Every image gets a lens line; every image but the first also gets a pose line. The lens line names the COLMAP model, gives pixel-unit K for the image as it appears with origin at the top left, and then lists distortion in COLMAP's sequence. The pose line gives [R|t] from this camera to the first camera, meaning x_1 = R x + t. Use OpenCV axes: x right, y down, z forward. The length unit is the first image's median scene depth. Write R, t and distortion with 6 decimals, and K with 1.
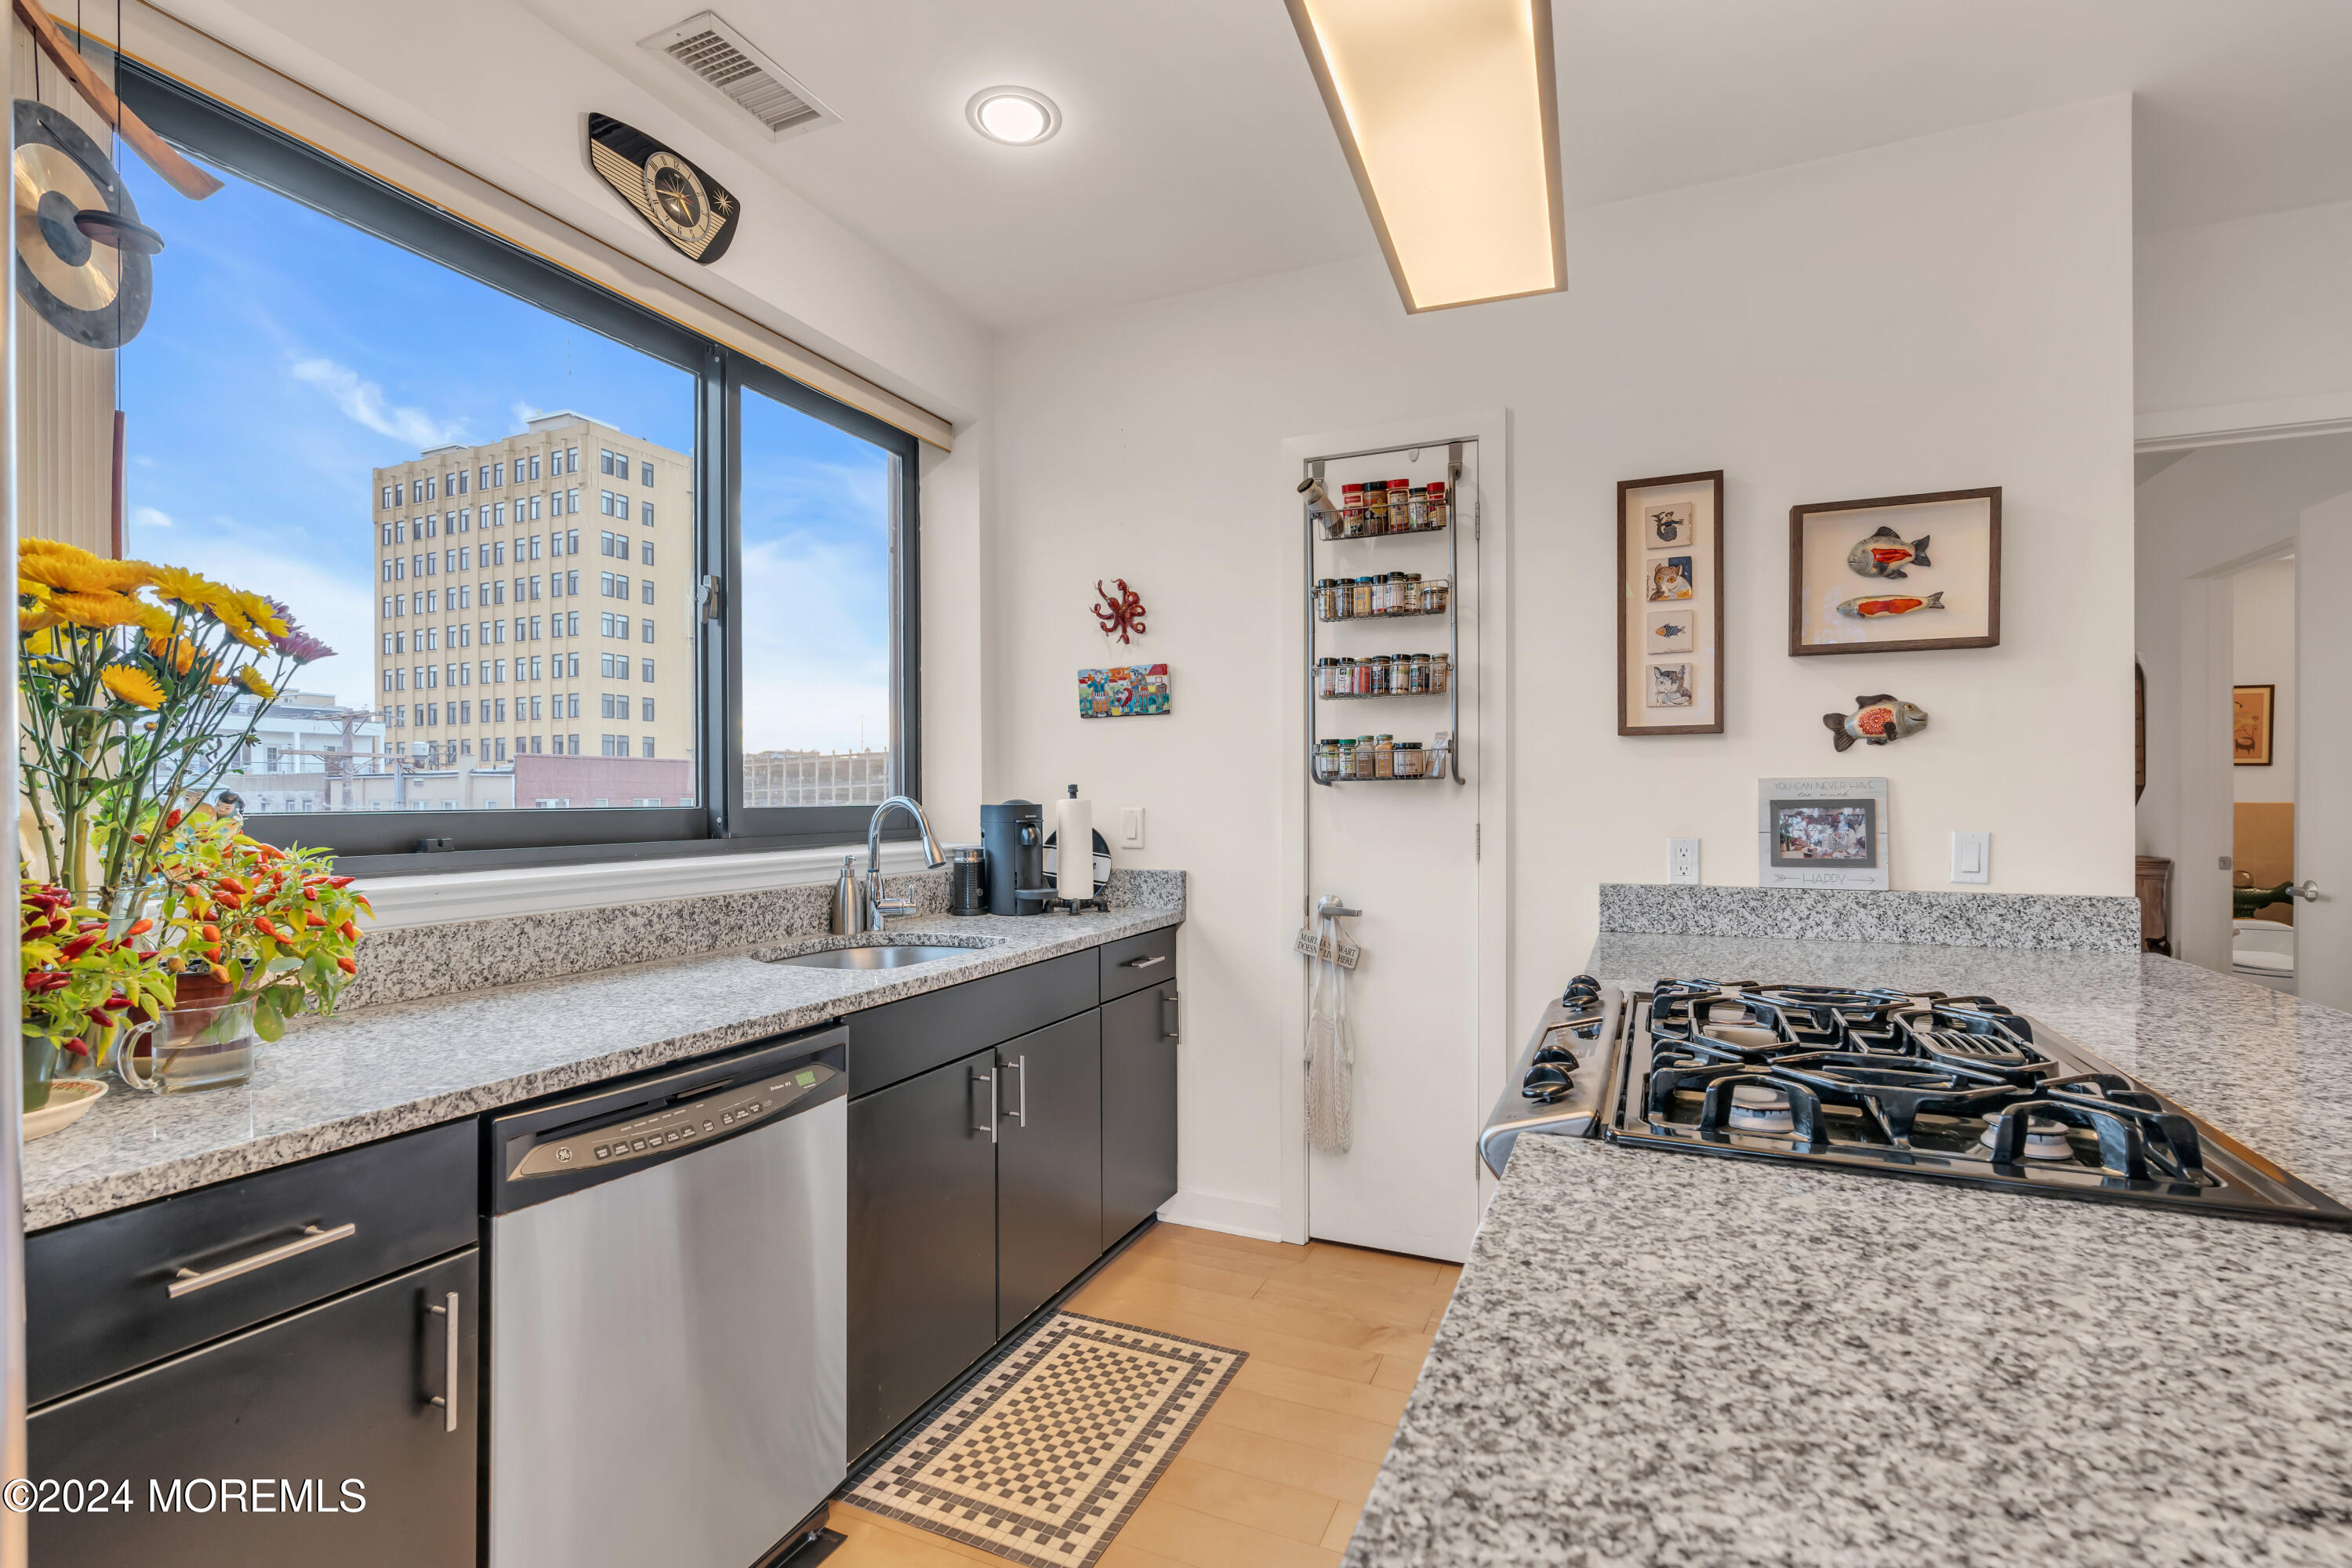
lens RADIAL K [[1062.8, 0, 1185.1], [0, 1062.8, 799.4], [0, 0, 1]] dist [-0.011255, 0.004322]
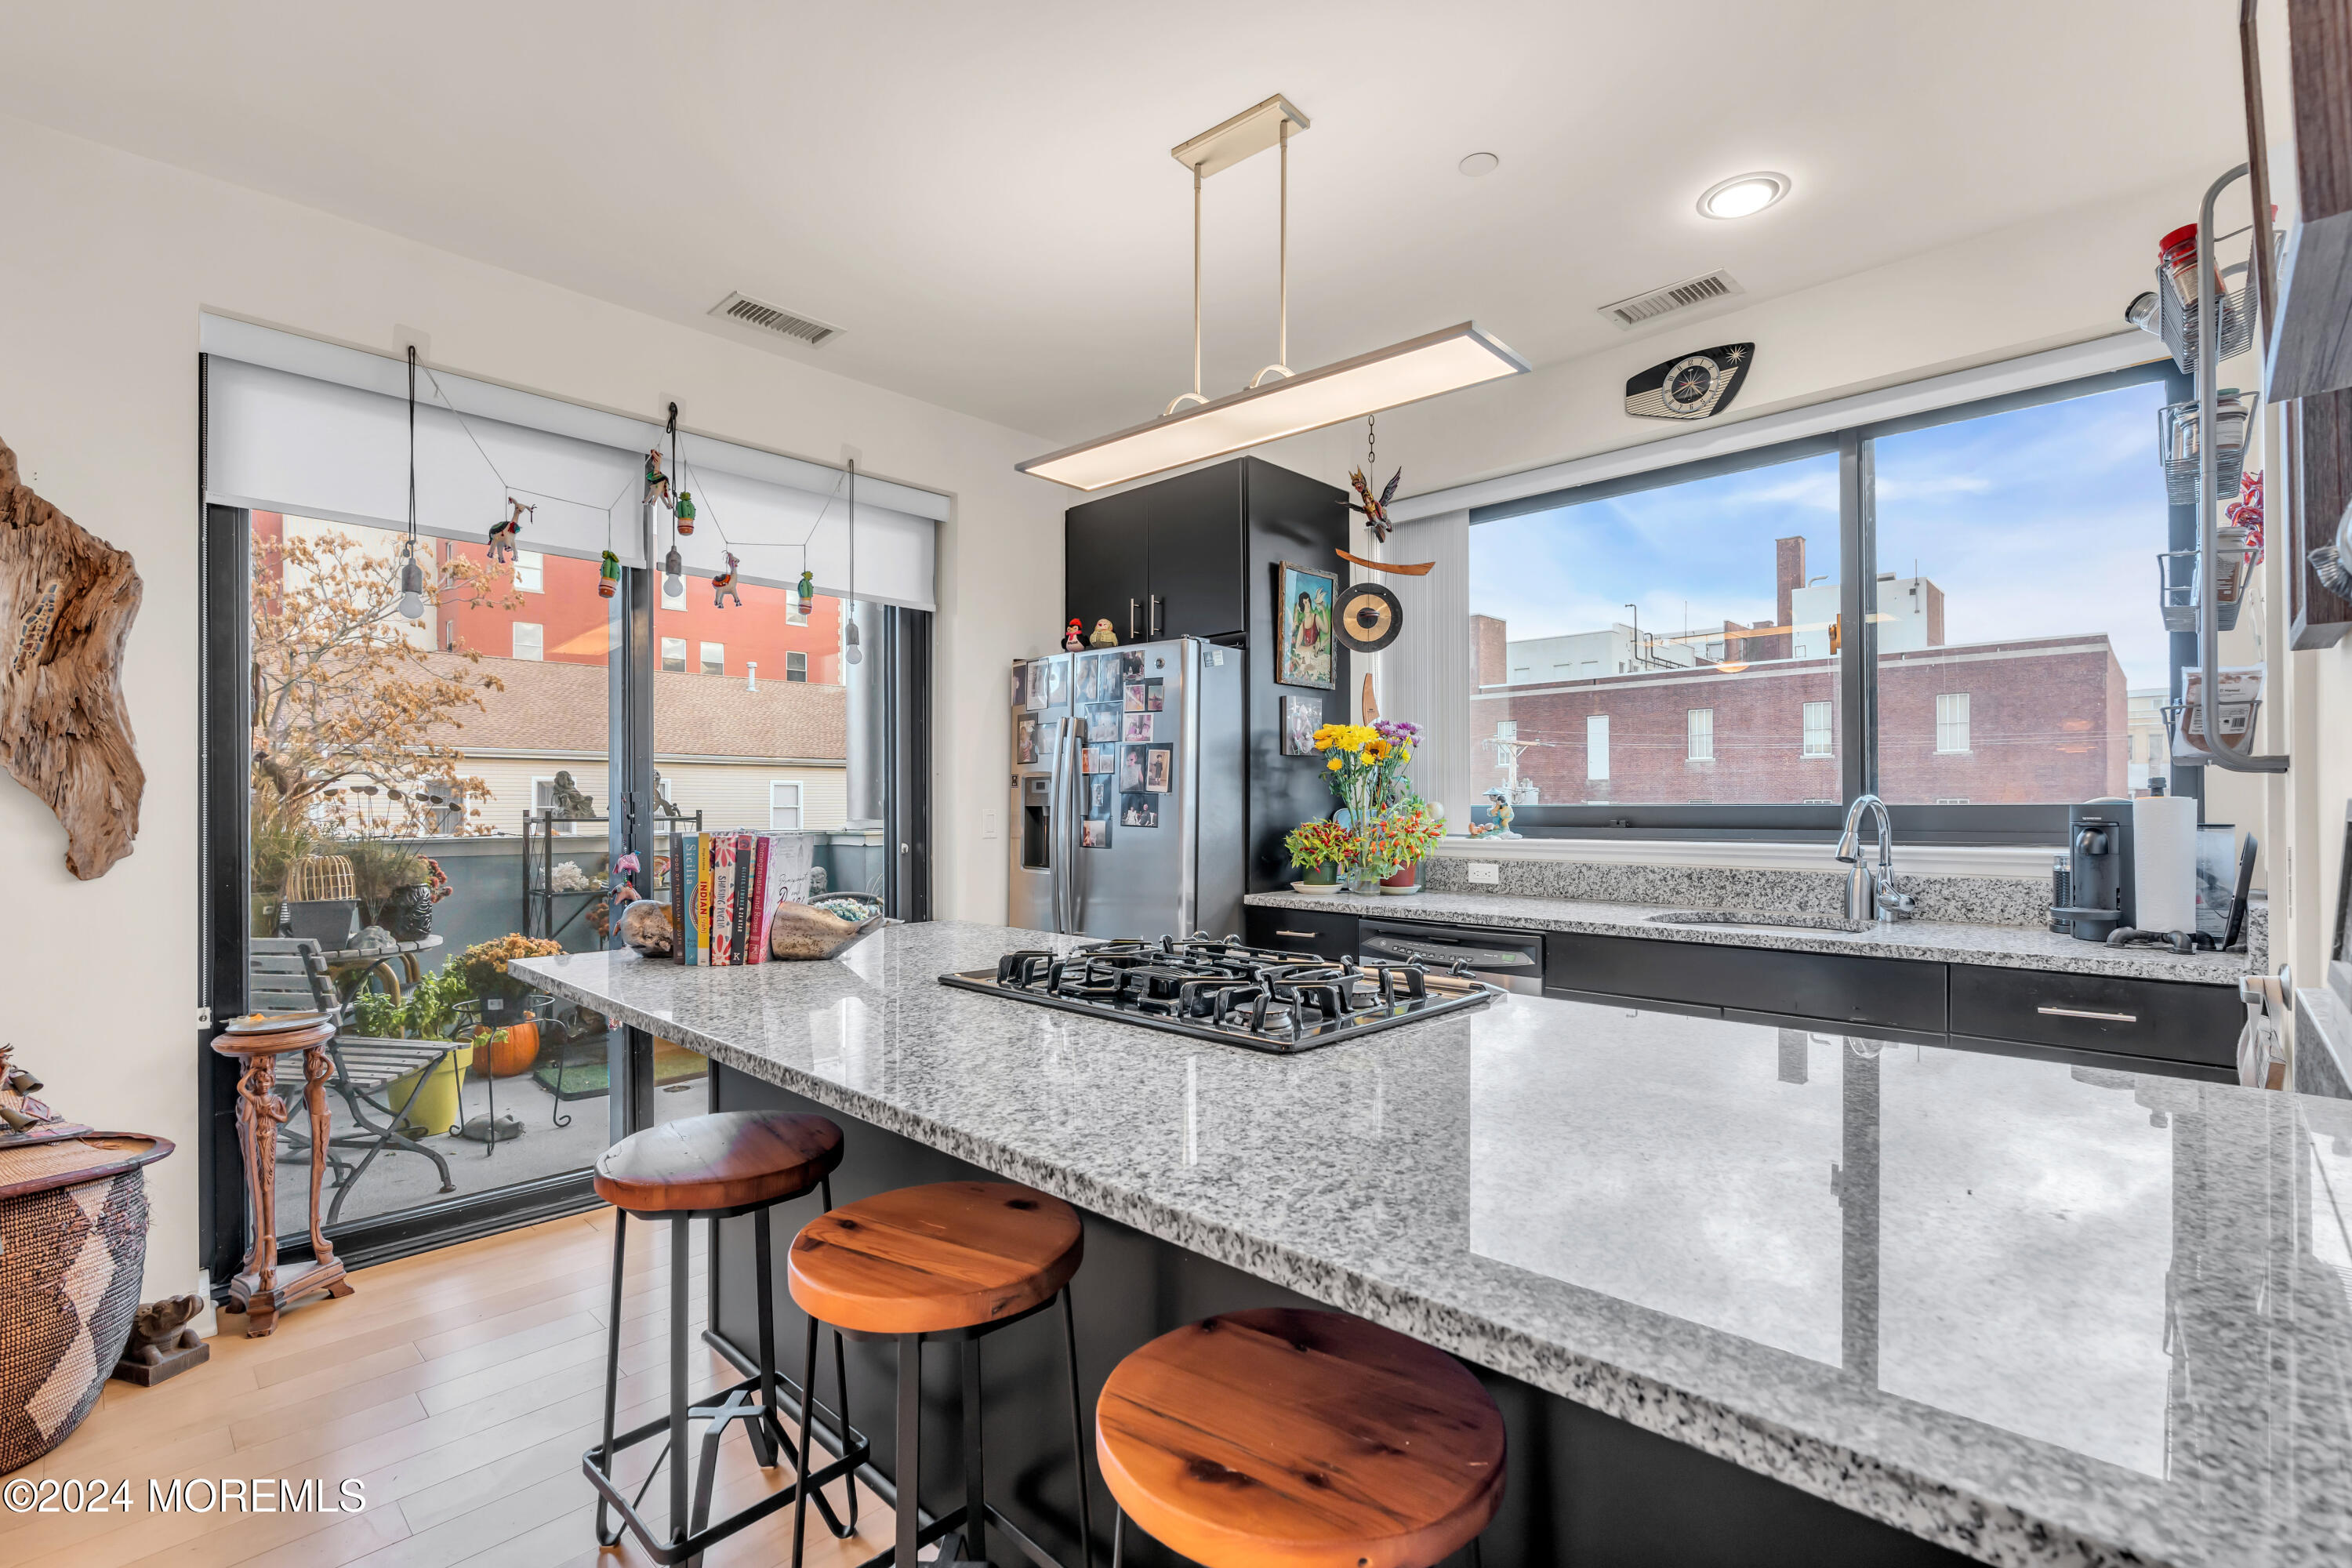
lens RADIAL K [[1062.8, 0, 1169.8], [0, 1062.8, 802.2], [0, 0, 1]] dist [-0.011255, 0.004322]
pose [[-0.340917, 0.003080, -0.940088, 1.040379], [0.001579, 0.999995, 0.002703, 0.000165], [0.940092, -0.000563, -0.340920, 0.753883]]
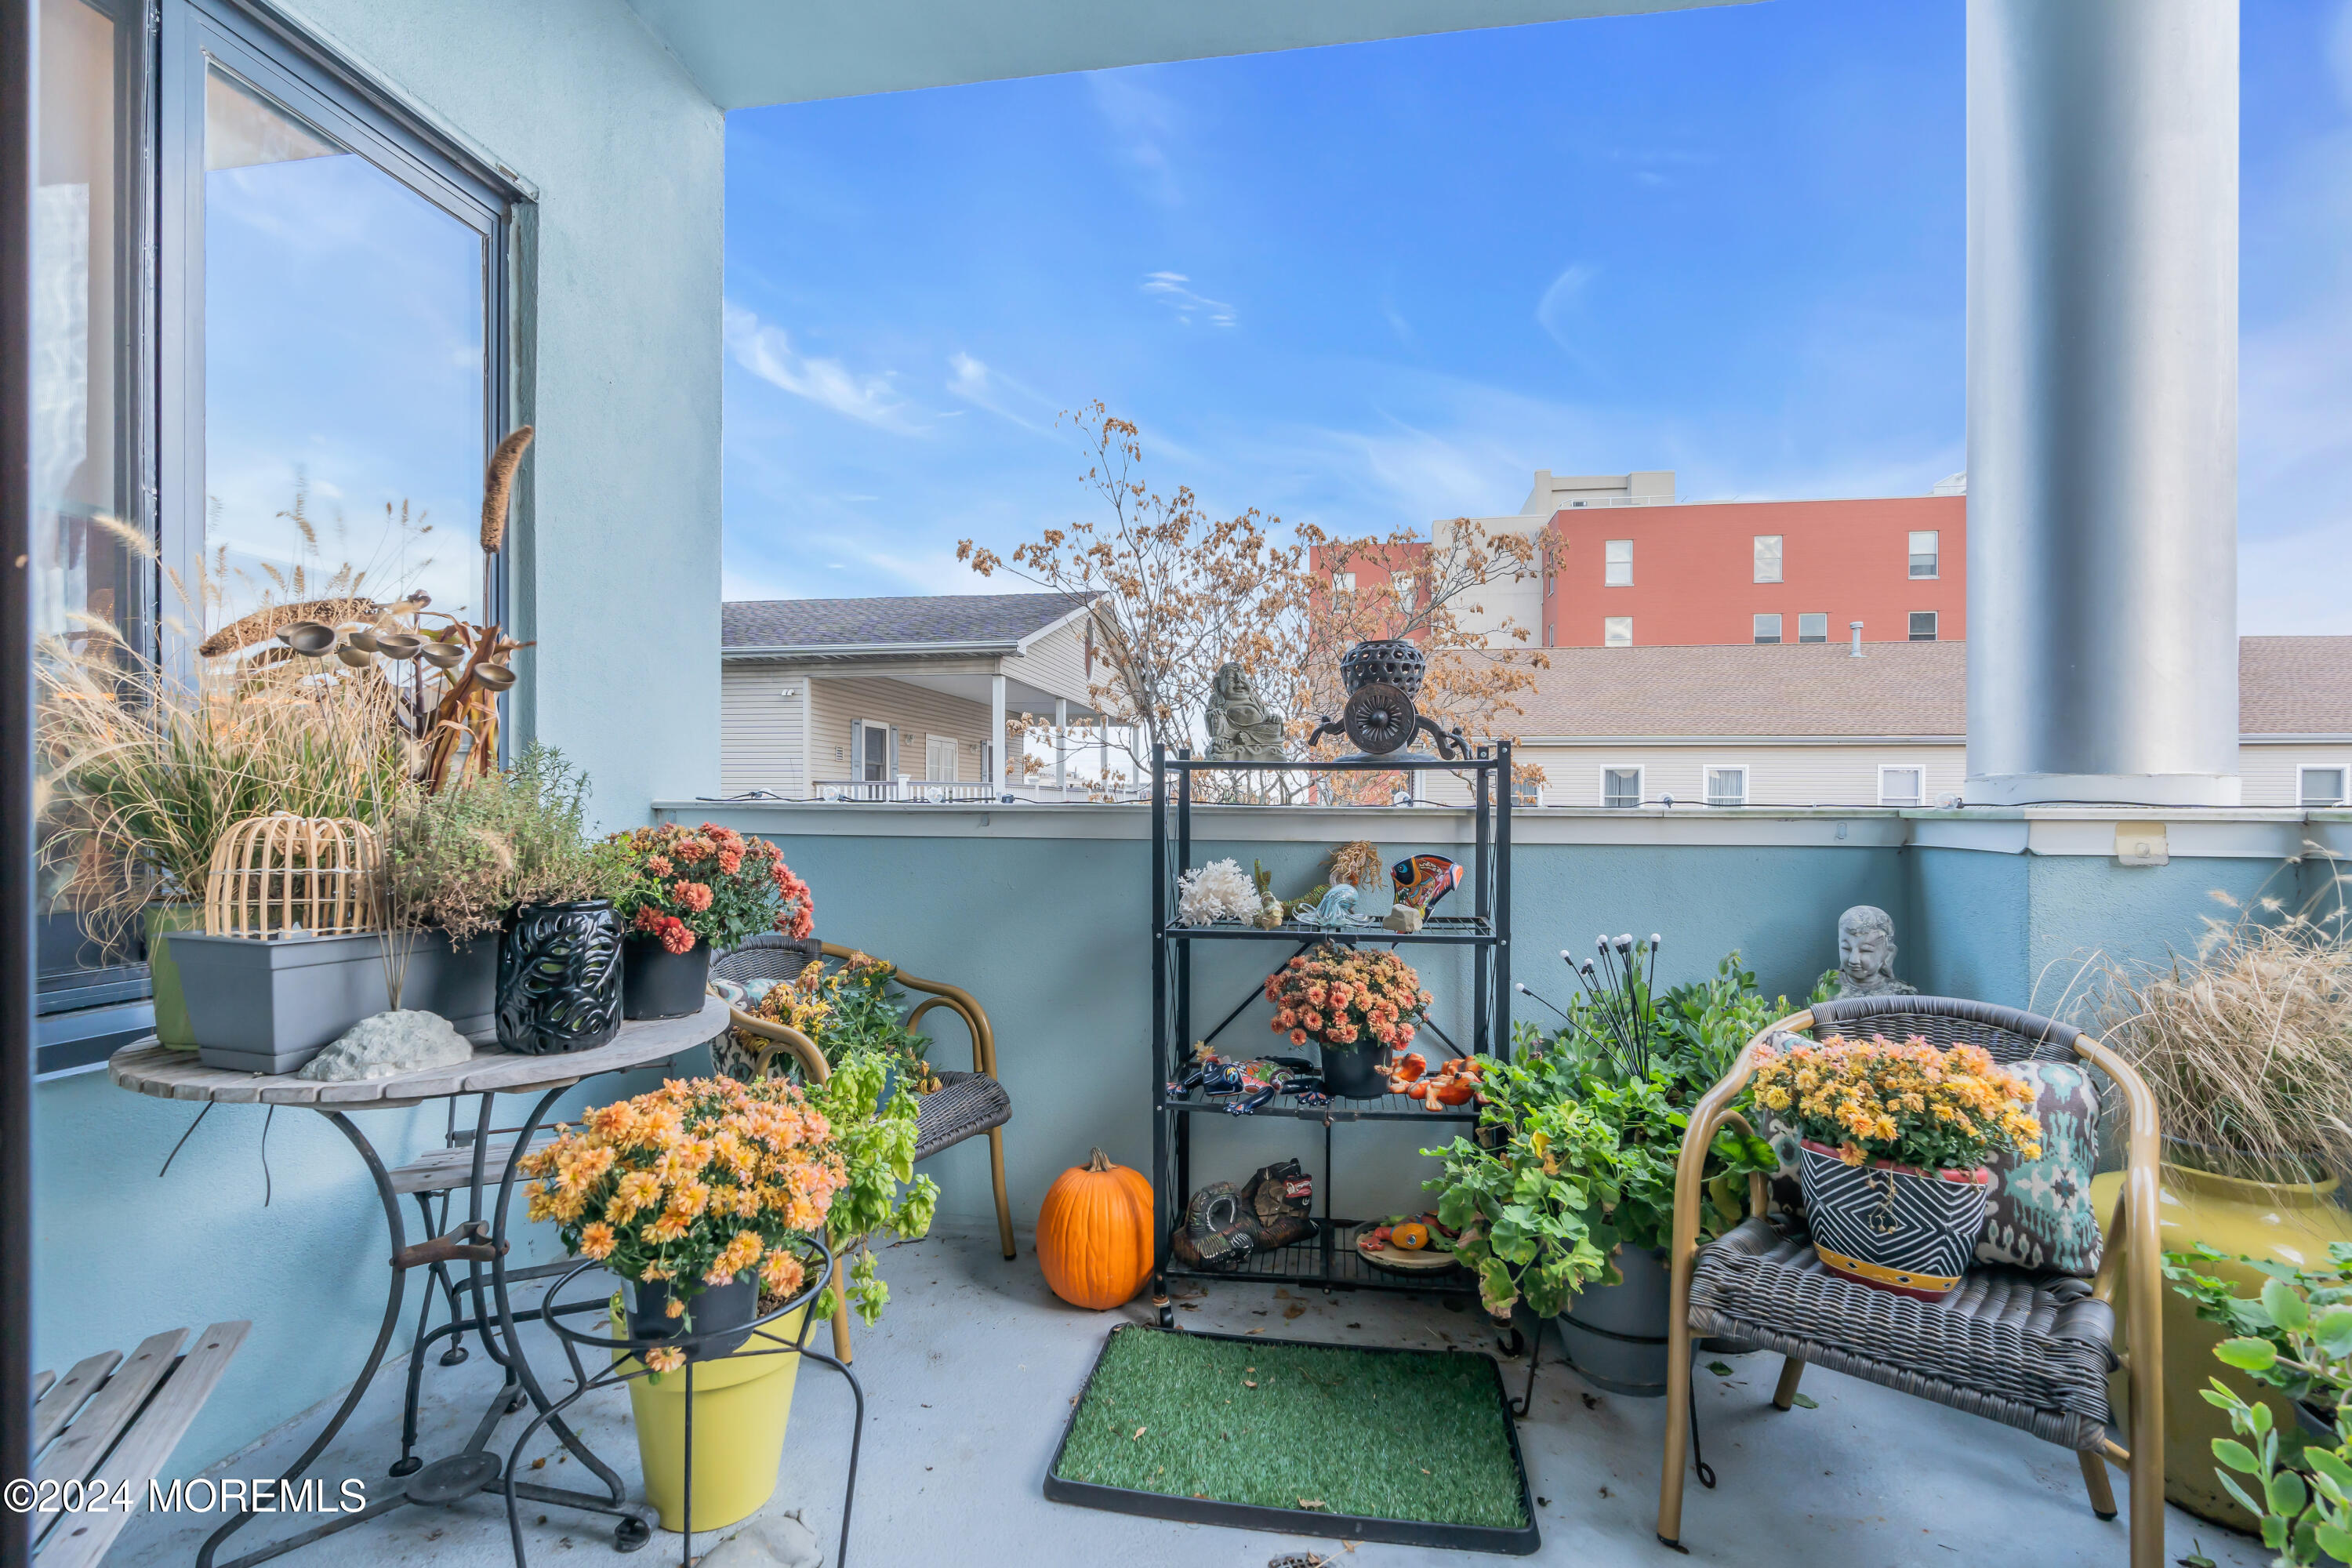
lens RADIAL K [[1041.9, 0, 1184.9], [0, 1041.9, 805.9], [0, 0, 1]] dist [-0.018946, -0.000201]
pose [[-0.966200, 0.002385, -0.257783, -0.232189], [-0.000145, 0.999952, 0.009796, 0.064263], [0.257794, 0.009502, -0.966153, -0.175051]]
